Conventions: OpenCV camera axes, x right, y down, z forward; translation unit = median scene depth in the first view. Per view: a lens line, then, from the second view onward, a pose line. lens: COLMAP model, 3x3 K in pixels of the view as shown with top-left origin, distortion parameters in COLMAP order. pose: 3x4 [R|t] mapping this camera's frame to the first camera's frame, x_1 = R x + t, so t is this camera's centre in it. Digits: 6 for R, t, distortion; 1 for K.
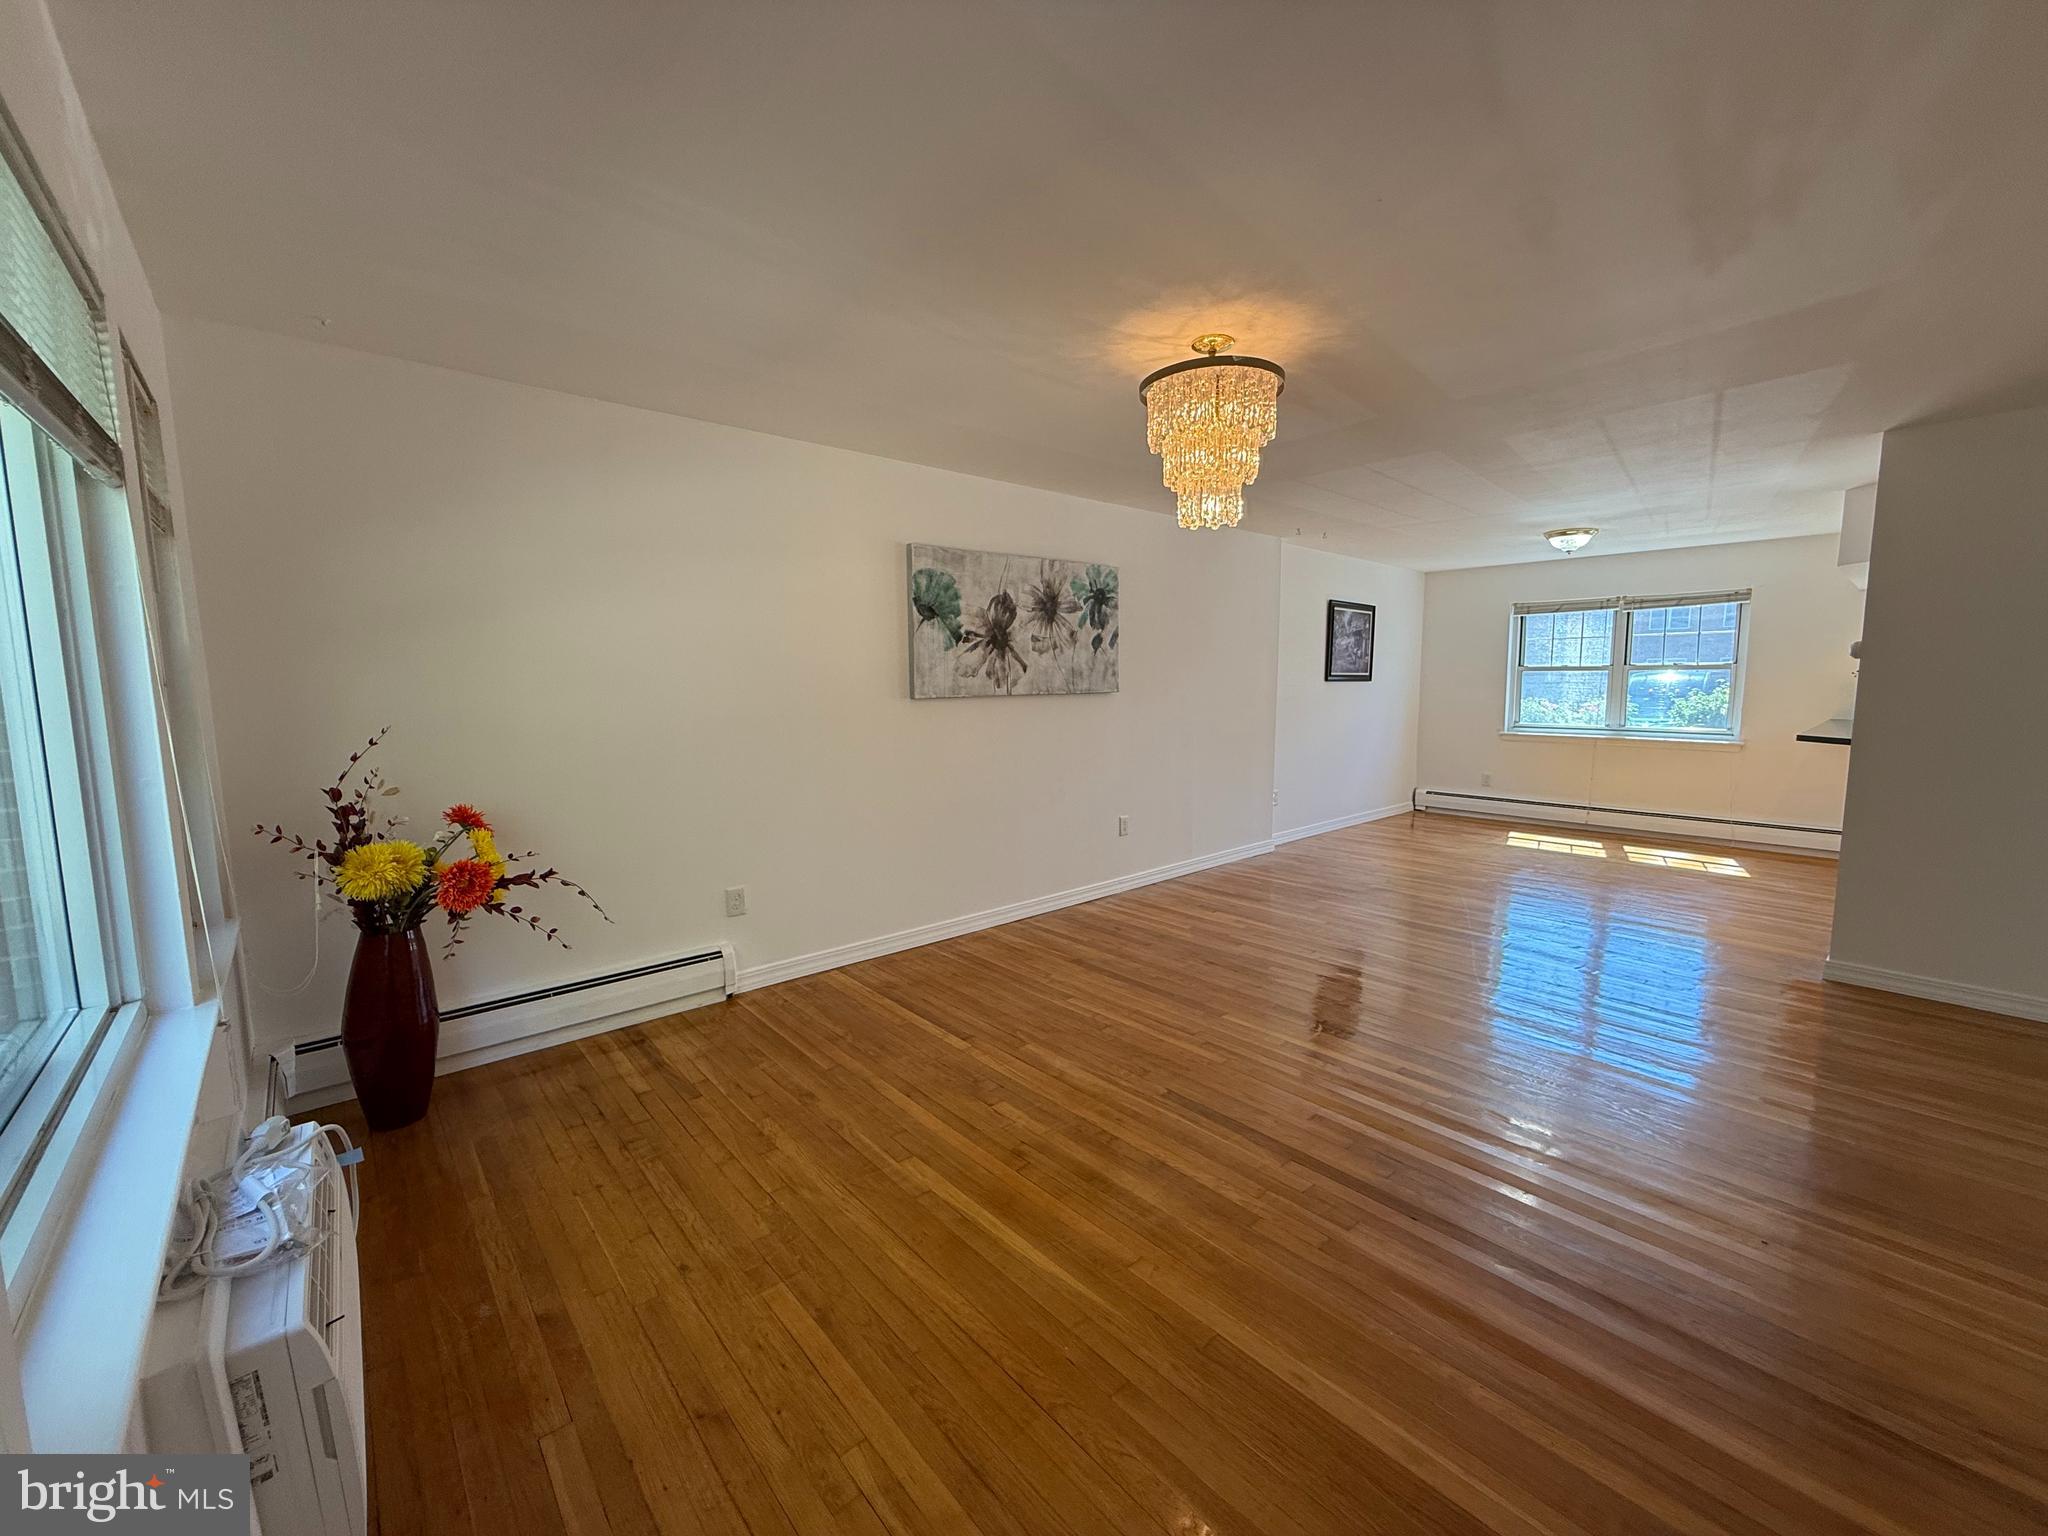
lens RADIAL K [[814.9, 0, 1022.7], [0, 814.9, 770.8], [0, 0, 1]] dist [0.001754, -0.000404]
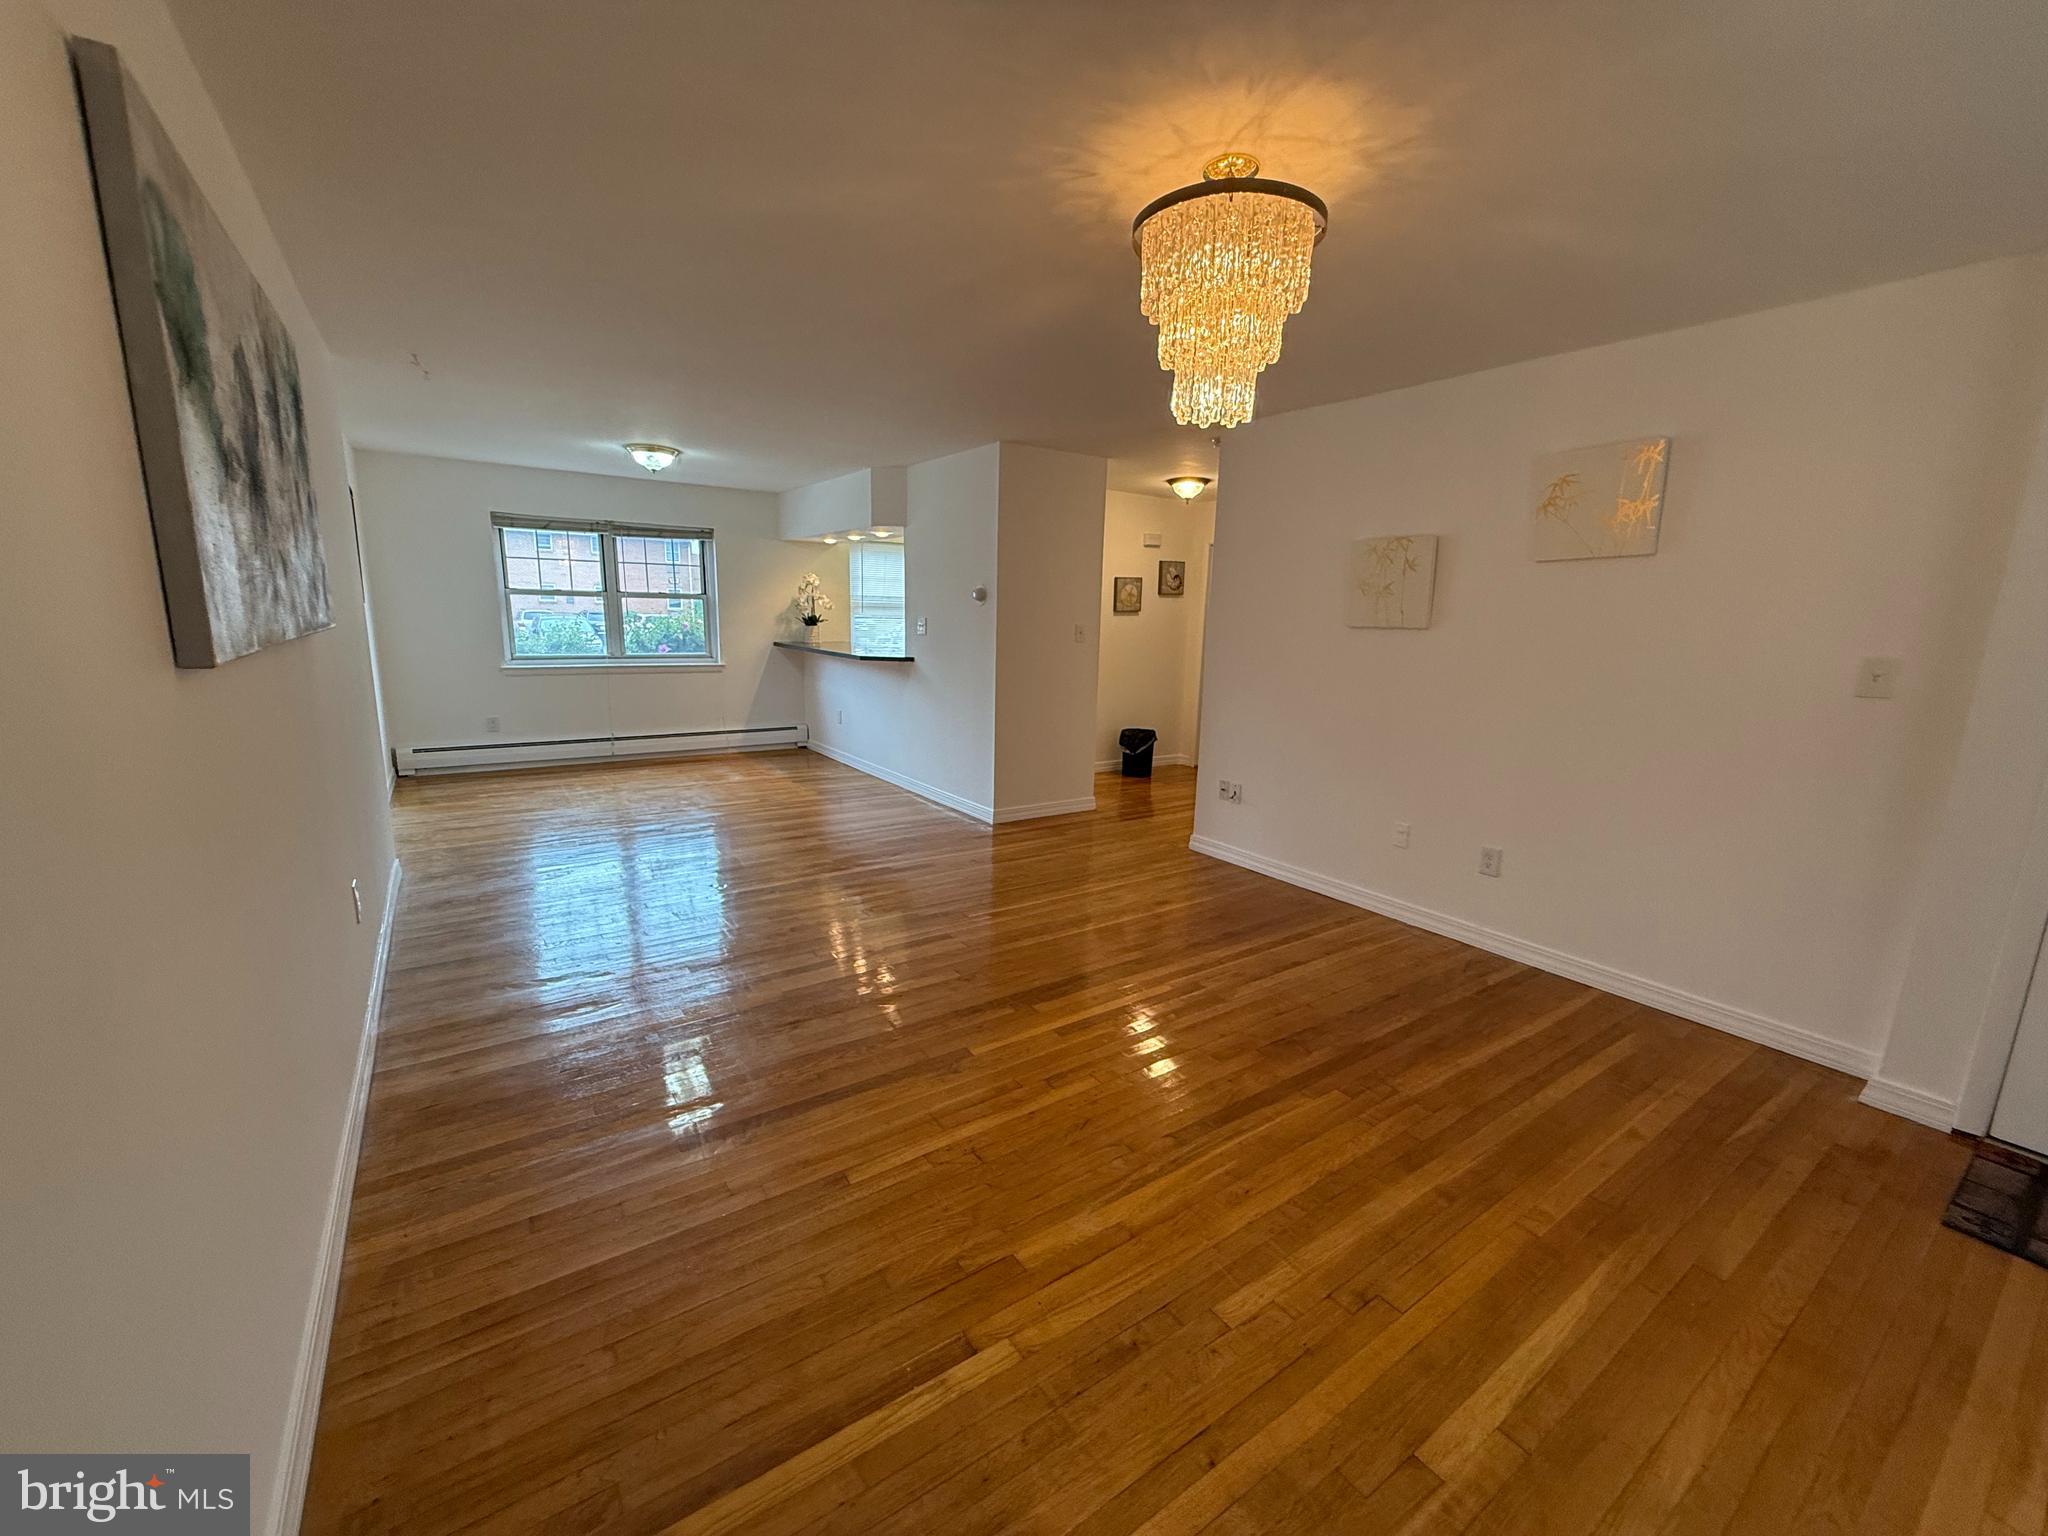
lens RADIAL K [[816.8, 0, 1024.8], [0, 816.8, 770.3], [0, 0, 1]] dist [0.001445, -0.000750]
pose [[0.119901, -0.182323, 0.975901, -0.343961], [0.087401, 0.981114, 0.172559, -0.070304], [-0.988931, 0.064605, 0.133572, 0.619624]]
